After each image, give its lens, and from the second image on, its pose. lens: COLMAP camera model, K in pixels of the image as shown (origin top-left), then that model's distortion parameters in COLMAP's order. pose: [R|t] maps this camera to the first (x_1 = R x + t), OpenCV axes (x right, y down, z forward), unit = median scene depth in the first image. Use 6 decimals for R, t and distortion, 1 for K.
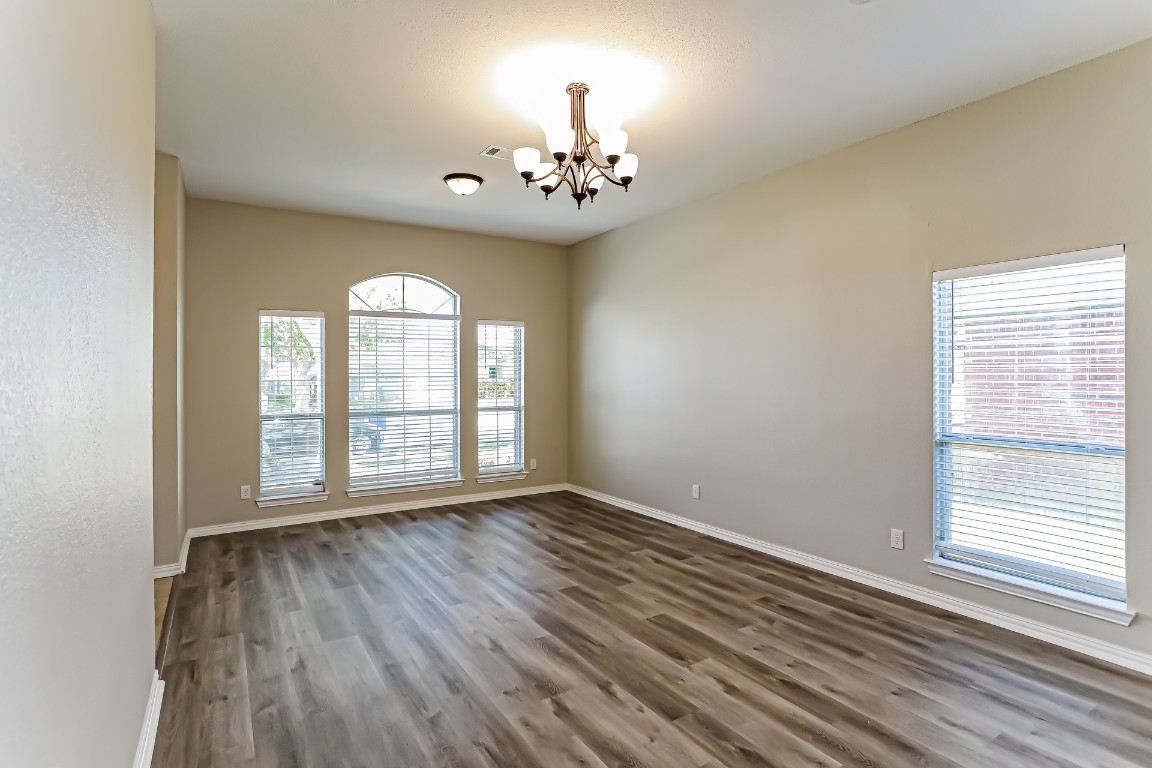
lens RADIAL K [[571.0, 0, 580.9], [0, 571.0, 370.5], [0, 0, 1]] dist [-0.021216, 0.001483]
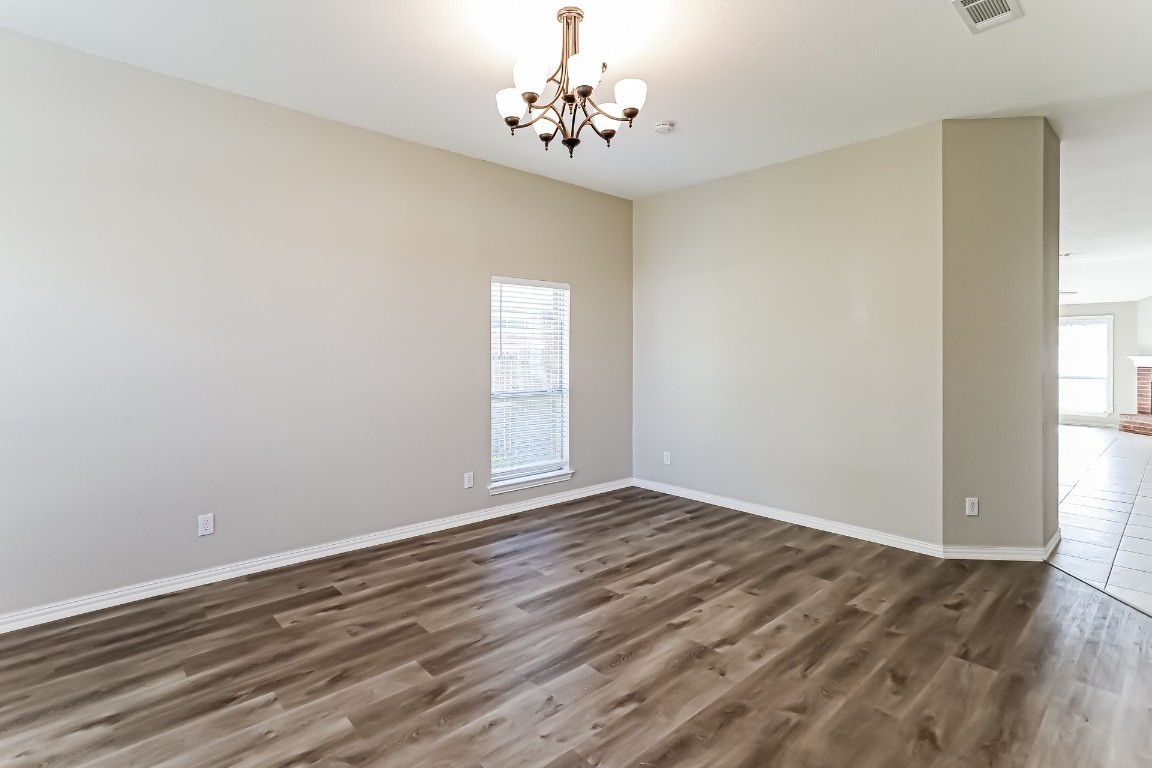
lens RADIAL K [[559.9, 0, 578.8], [0, 559.9, 362.5], [0, 0, 1]] dist [-0.044424, 0.035973]
pose [[-0.163826, -0.011771, 0.986419, -0.746300], [-0.010113, 0.999896, 0.010252, 0.022446], [-0.986437, -0.008296, -0.163928, 1.028635]]
